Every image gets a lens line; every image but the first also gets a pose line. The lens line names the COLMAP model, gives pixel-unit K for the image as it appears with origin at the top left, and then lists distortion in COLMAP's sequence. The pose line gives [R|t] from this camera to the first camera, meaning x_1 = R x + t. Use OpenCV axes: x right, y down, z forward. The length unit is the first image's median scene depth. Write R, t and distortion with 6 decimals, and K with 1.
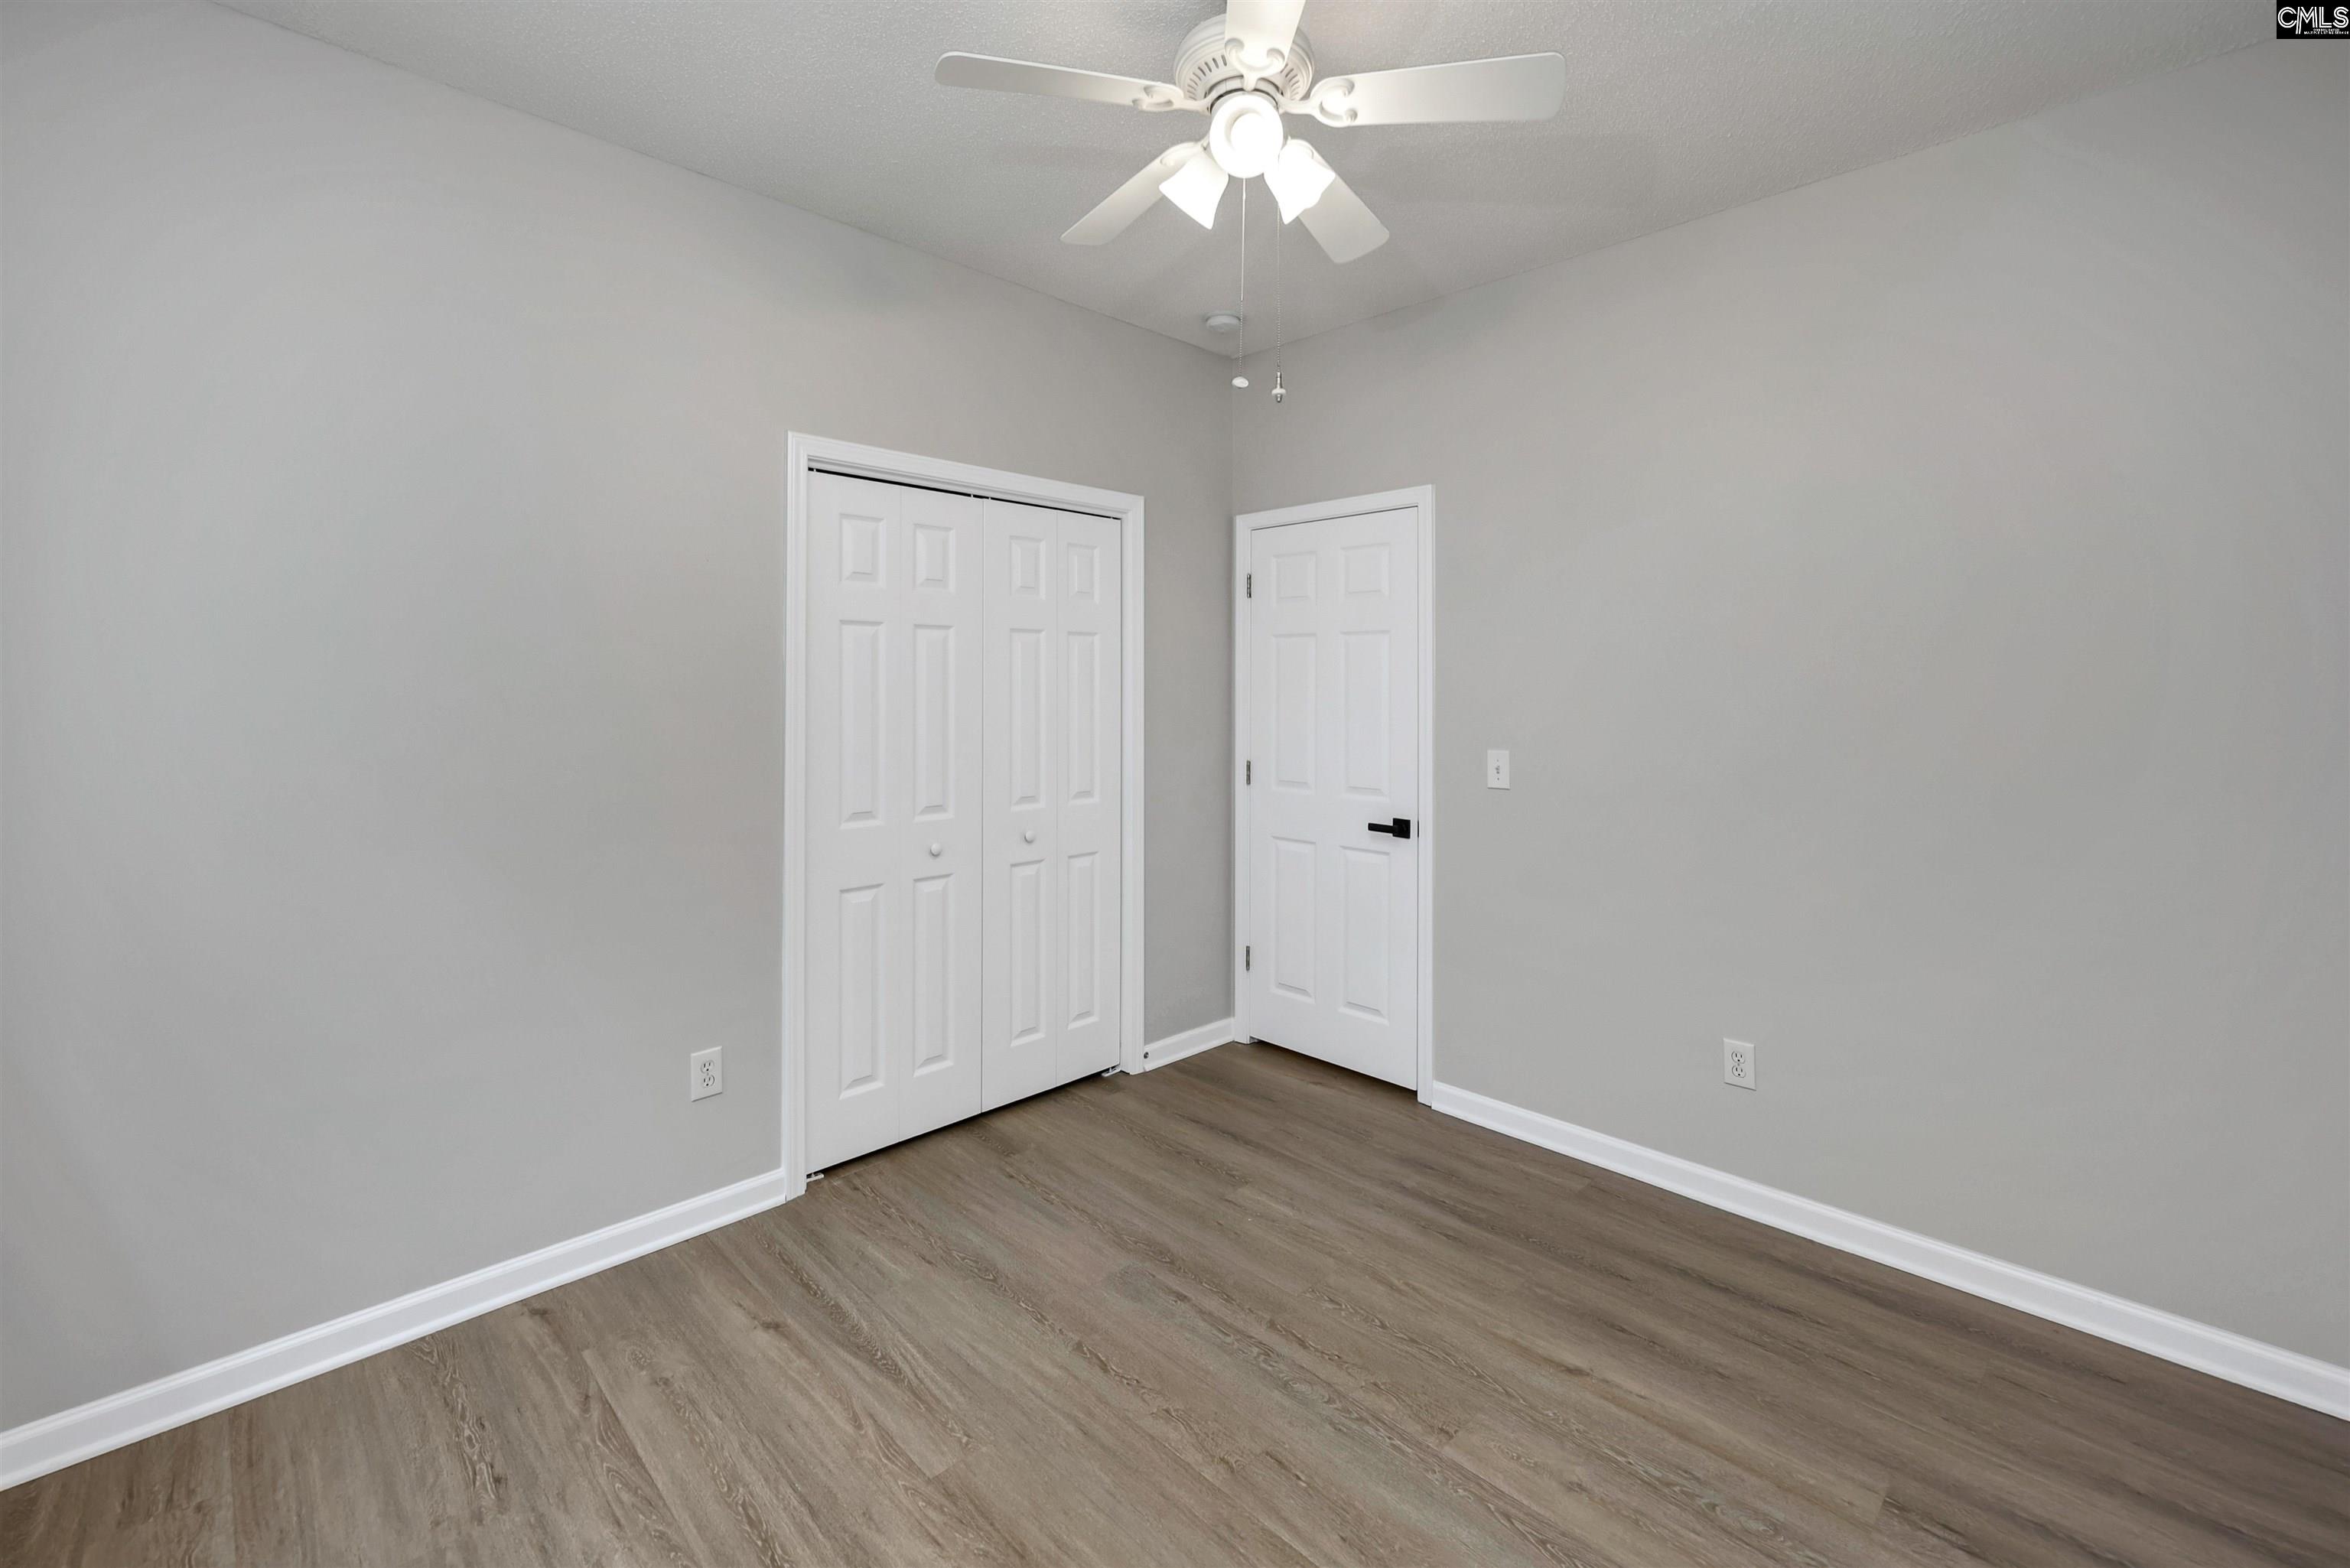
lens RADIAL K [[957.8, 0, 1167.3], [0, 957.8, 698.9], [0, 0, 1]] dist [0.002992, -0.000335]
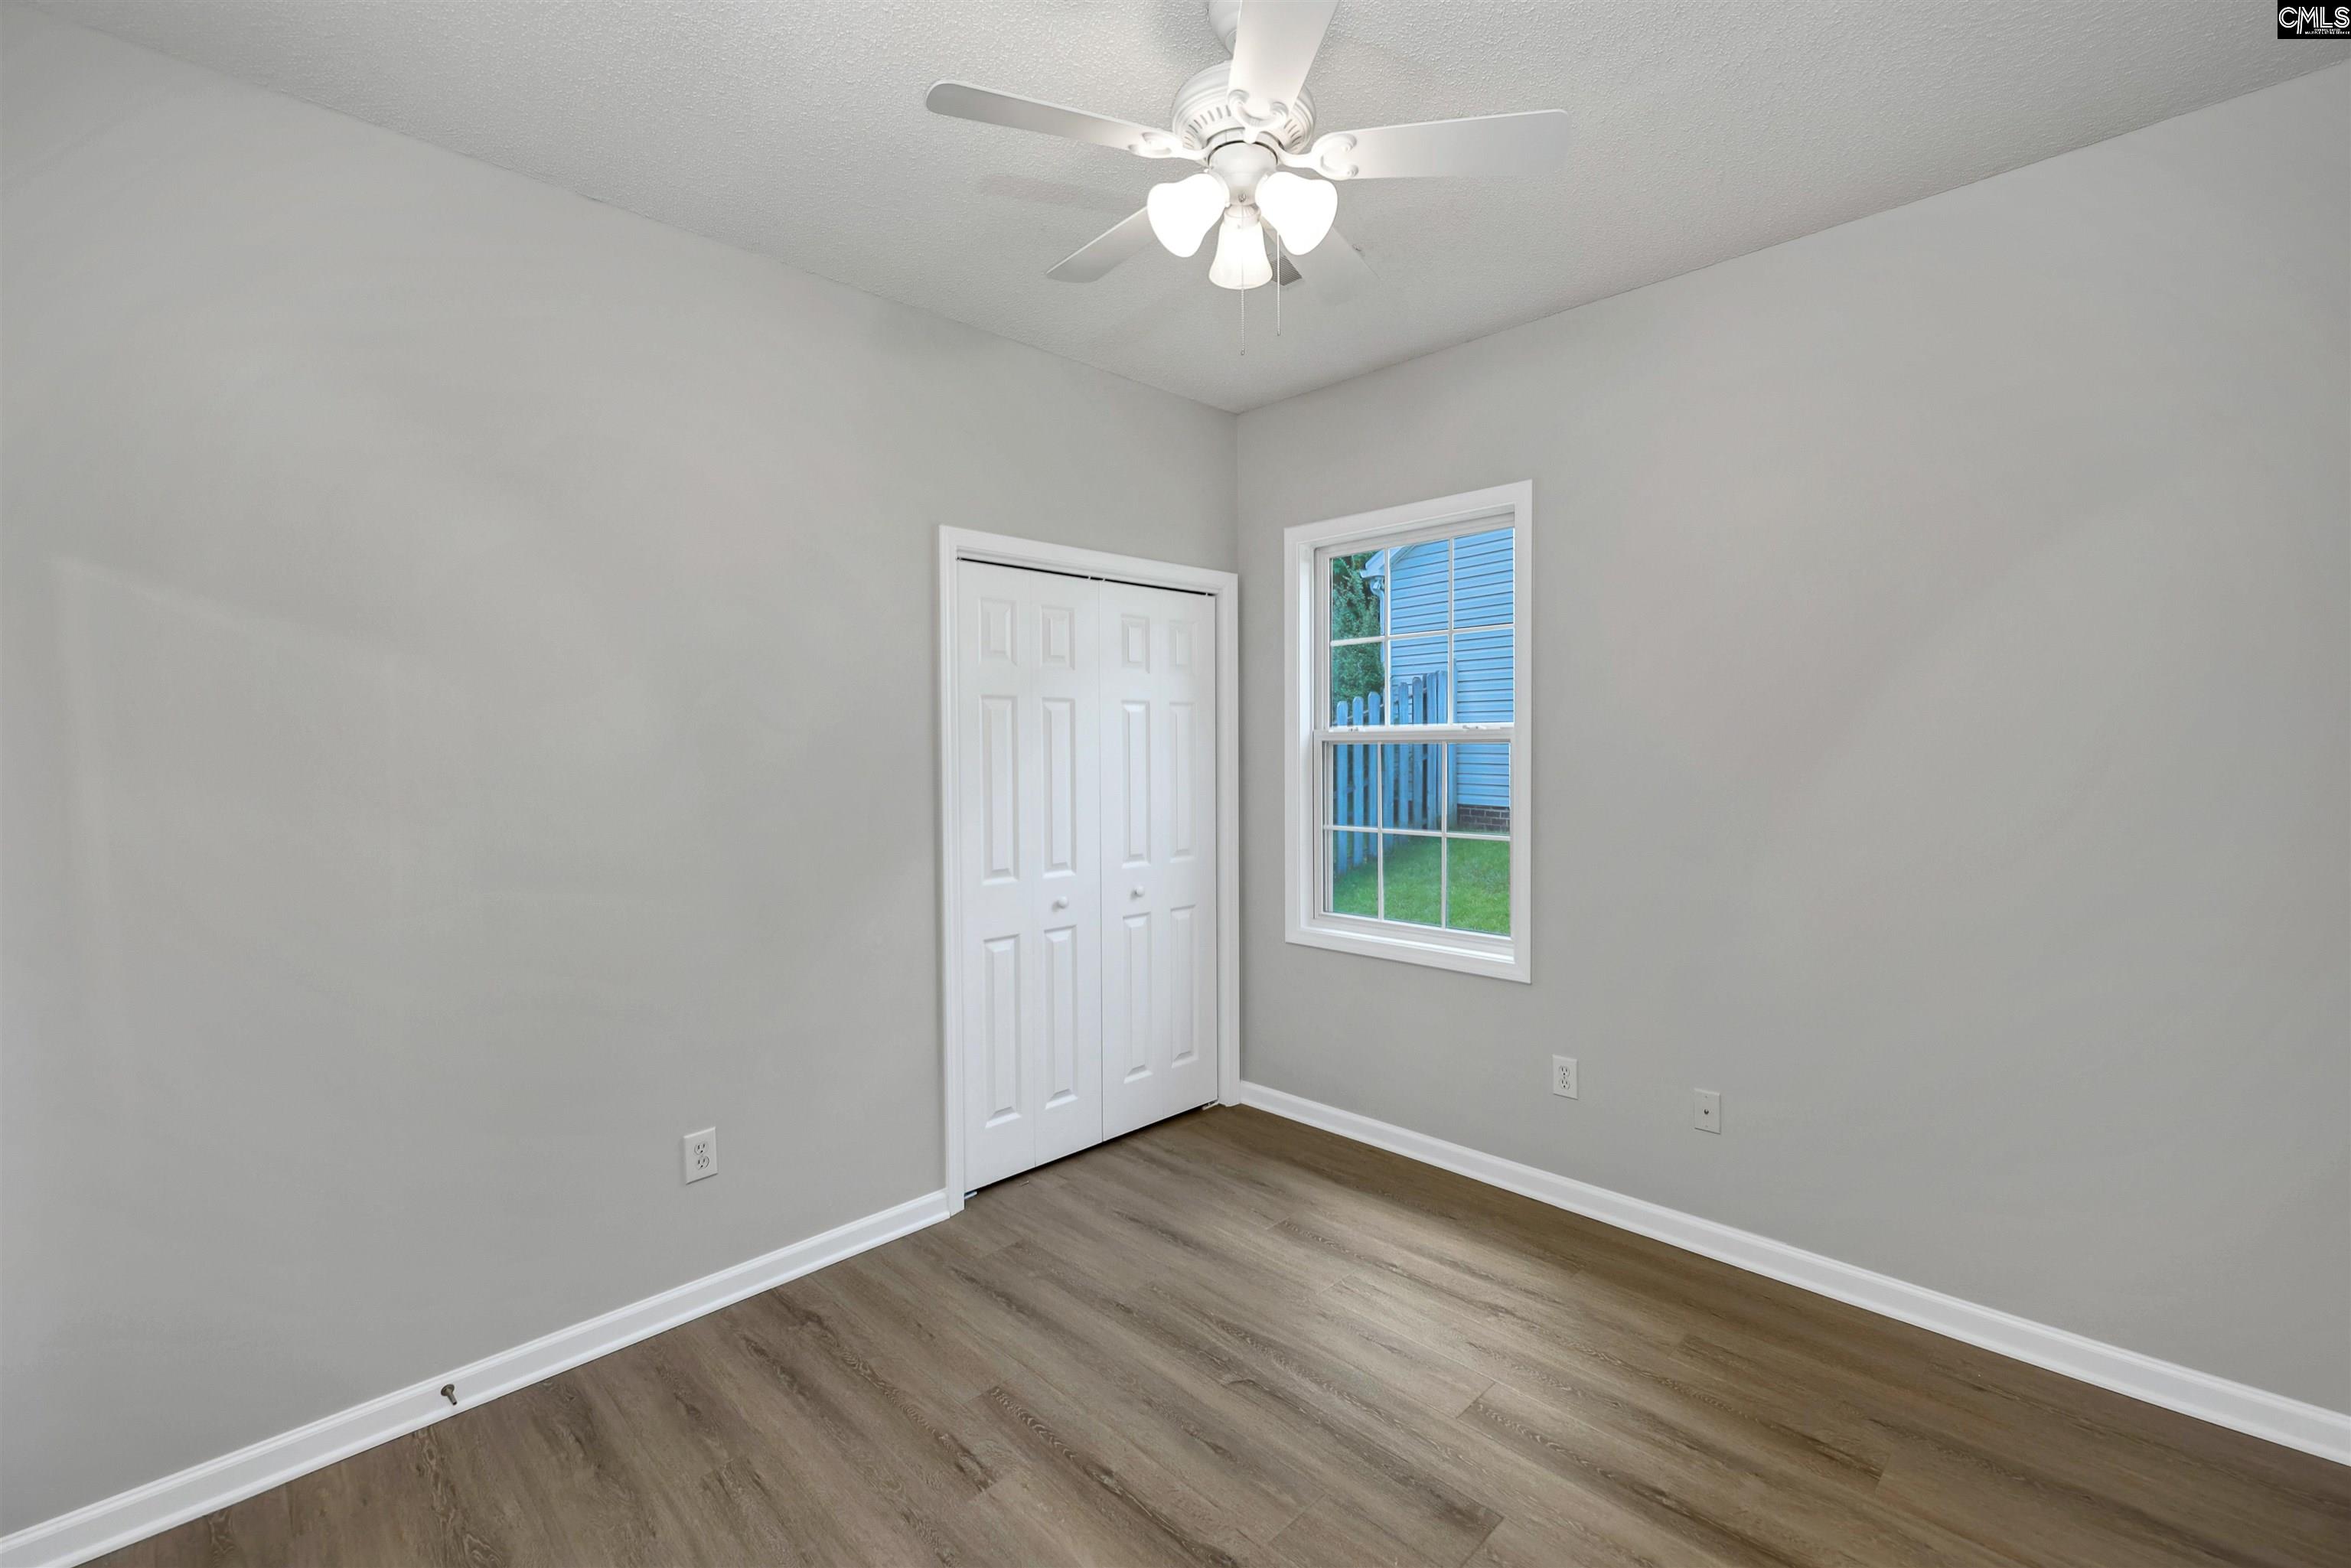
lens RADIAL K [[997.9, 0, 1175.5], [0, 997.9, 784.0], [0, 0, 1]] dist [-0.002647, 0.000130]
pose [[0.999332, -0.018197, 0.031693, -0.124853], [0.017543, 0.999630, 0.020784, 0.000390], [-0.032060, -0.020214, 0.999282, -0.120209]]
